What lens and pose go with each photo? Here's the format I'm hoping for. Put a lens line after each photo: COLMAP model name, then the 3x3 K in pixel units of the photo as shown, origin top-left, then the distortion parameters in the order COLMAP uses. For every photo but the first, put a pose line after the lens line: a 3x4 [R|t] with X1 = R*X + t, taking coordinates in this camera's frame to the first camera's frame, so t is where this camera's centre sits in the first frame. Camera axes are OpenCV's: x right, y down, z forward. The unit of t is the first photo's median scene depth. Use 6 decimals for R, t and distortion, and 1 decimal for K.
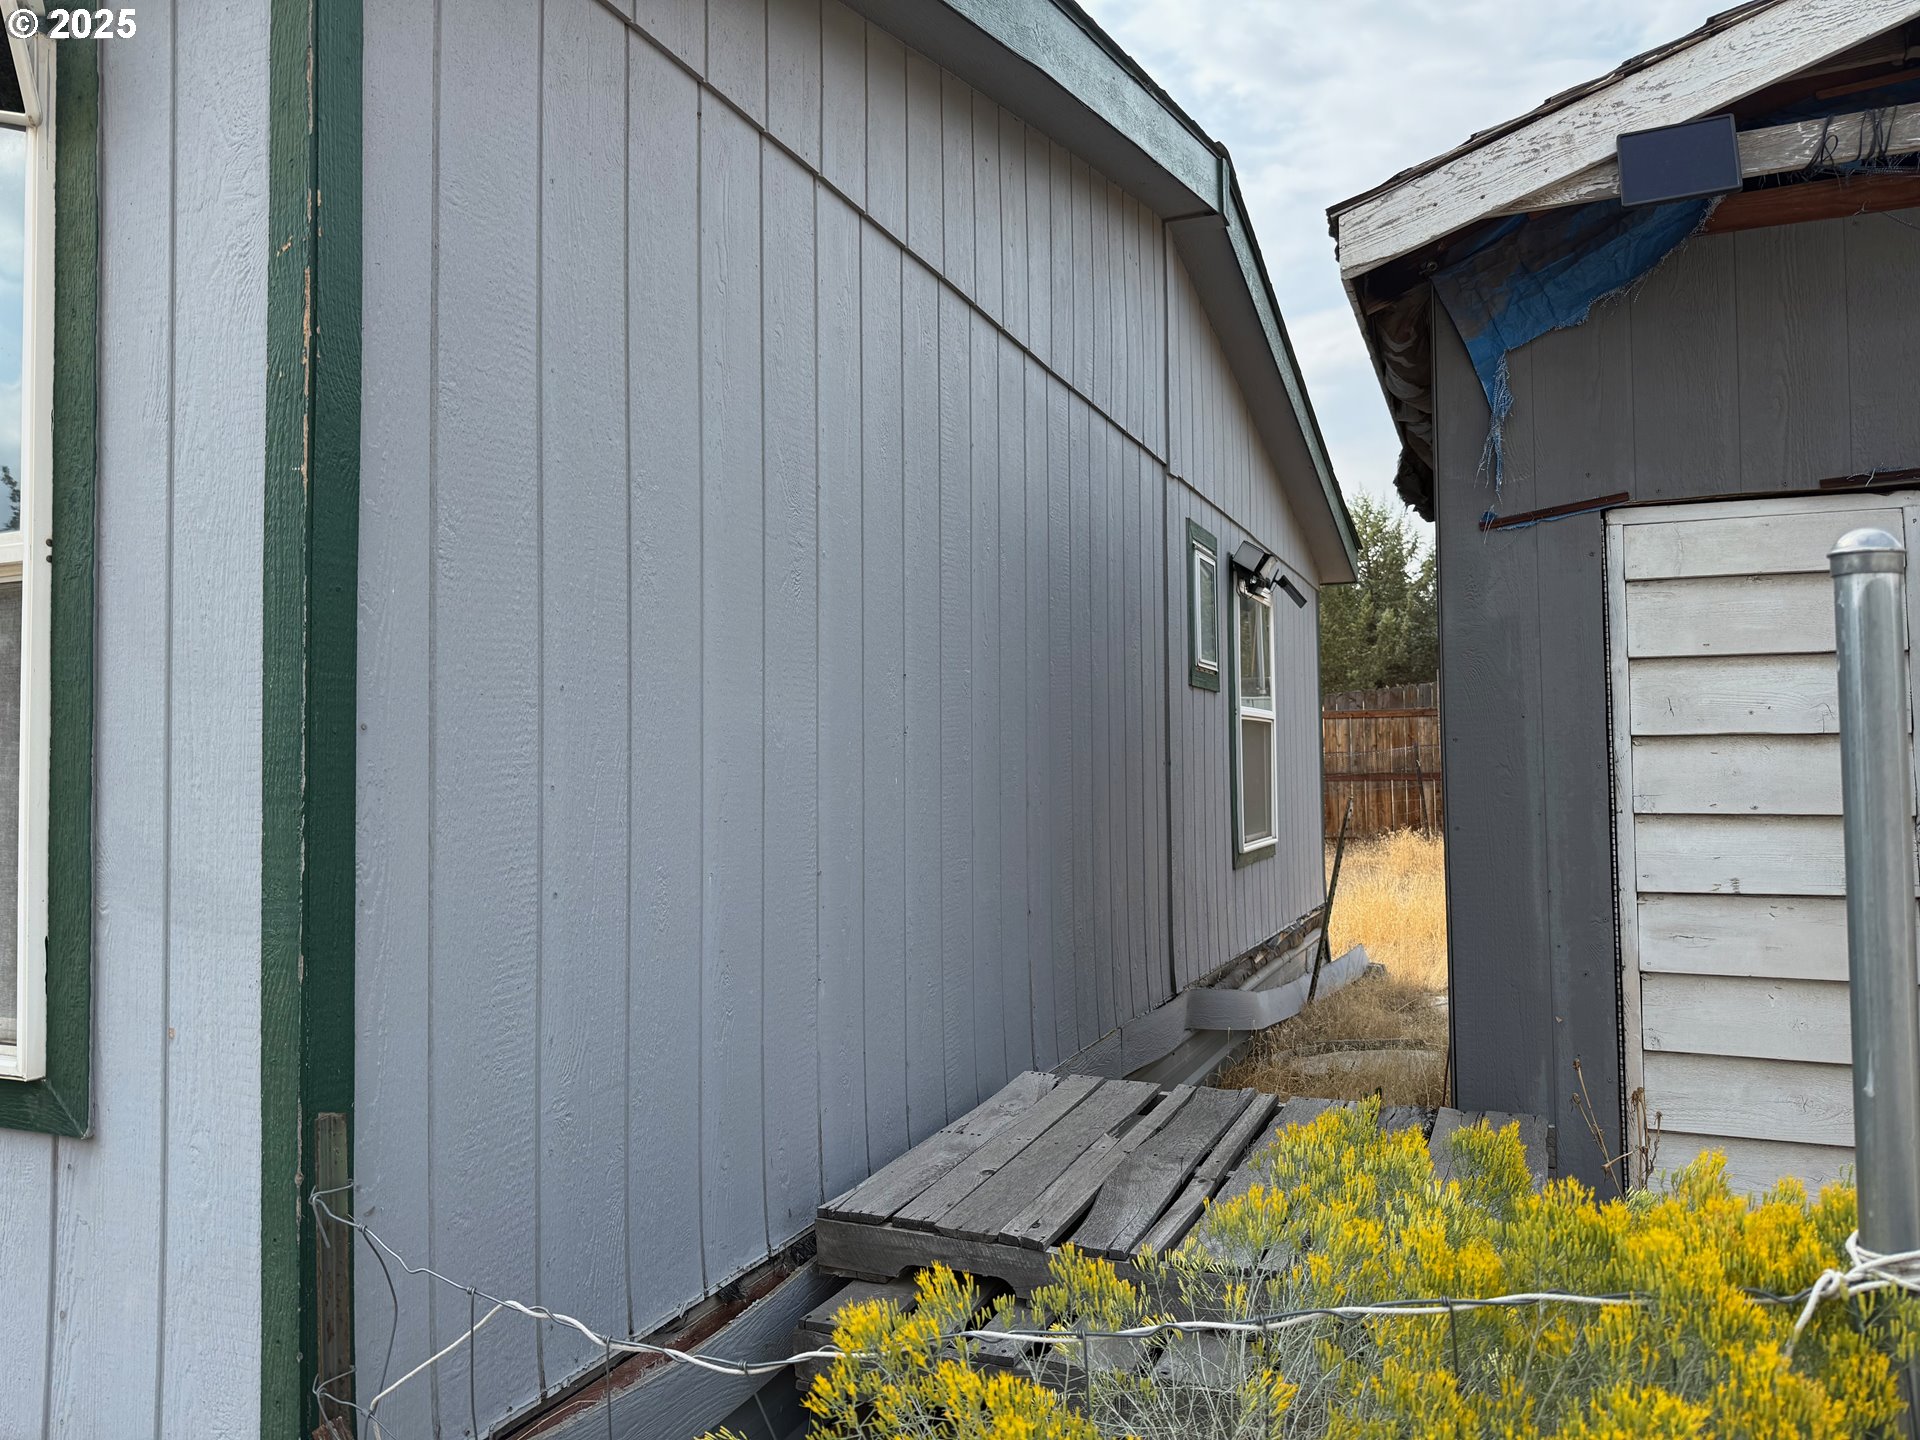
lens RADIAL K [[1336.0, 0, 960.0], [0, 1336.0, 720.0], [0, 0, 1]] dist [0.070294, -0.098021]
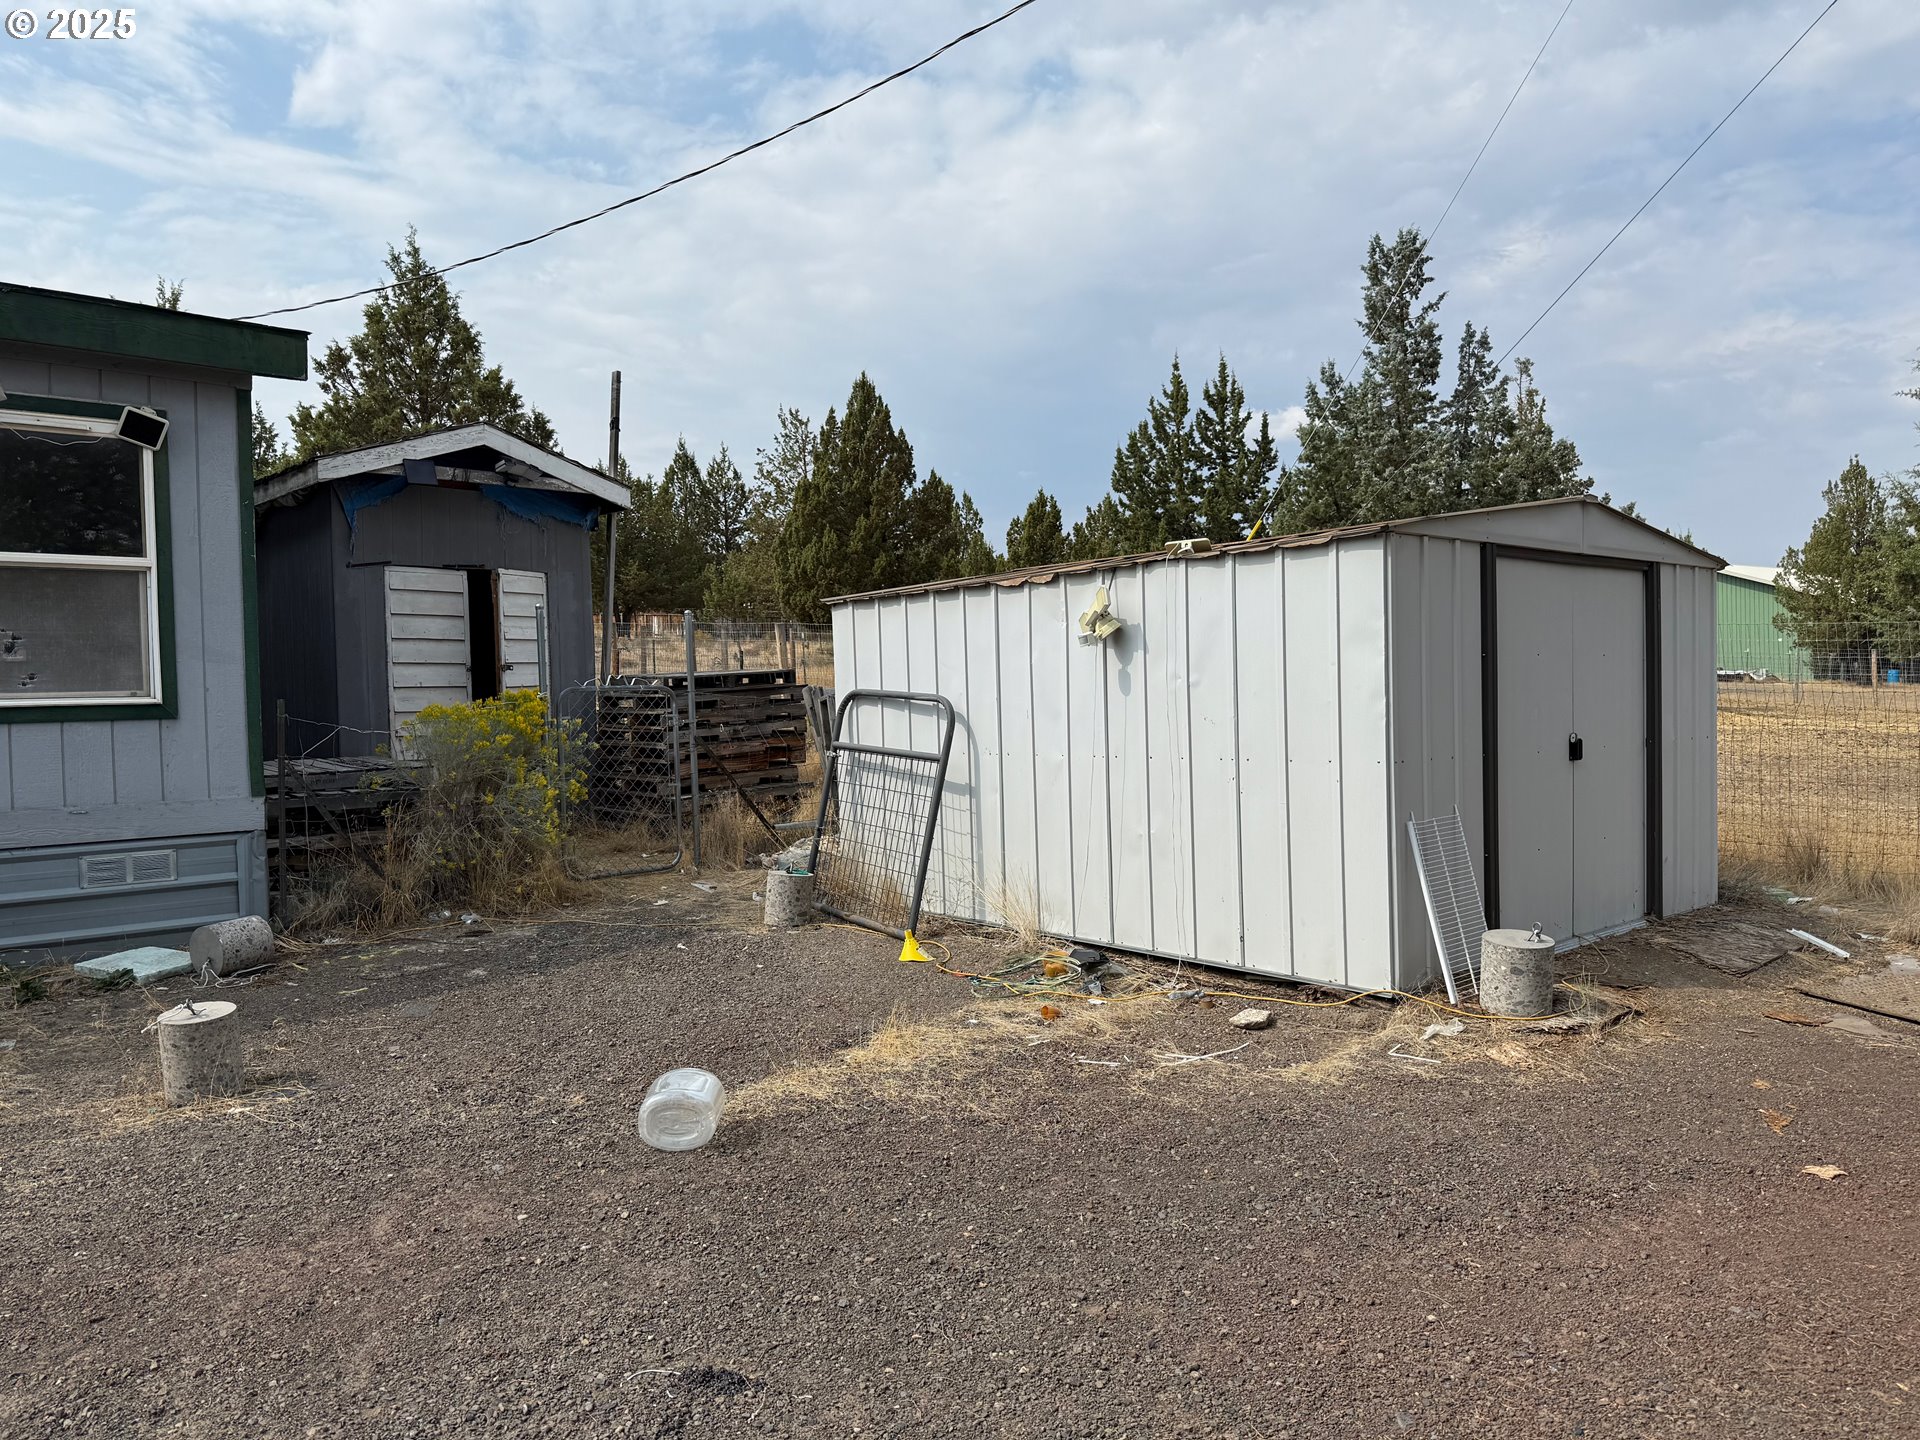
lens RADIAL K [[1336.0, 0, 960.0], [0, 1336.0, 720.0], [0, 0, 1]] dist [0.070294, -0.098021]
pose [[0.395125, -0.018670, 0.918438, -1.931835], [-0.014495, 0.999542, 0.026555, 0.103442], [-0.918513, -0.023805, 0.394673, -1.513933]]
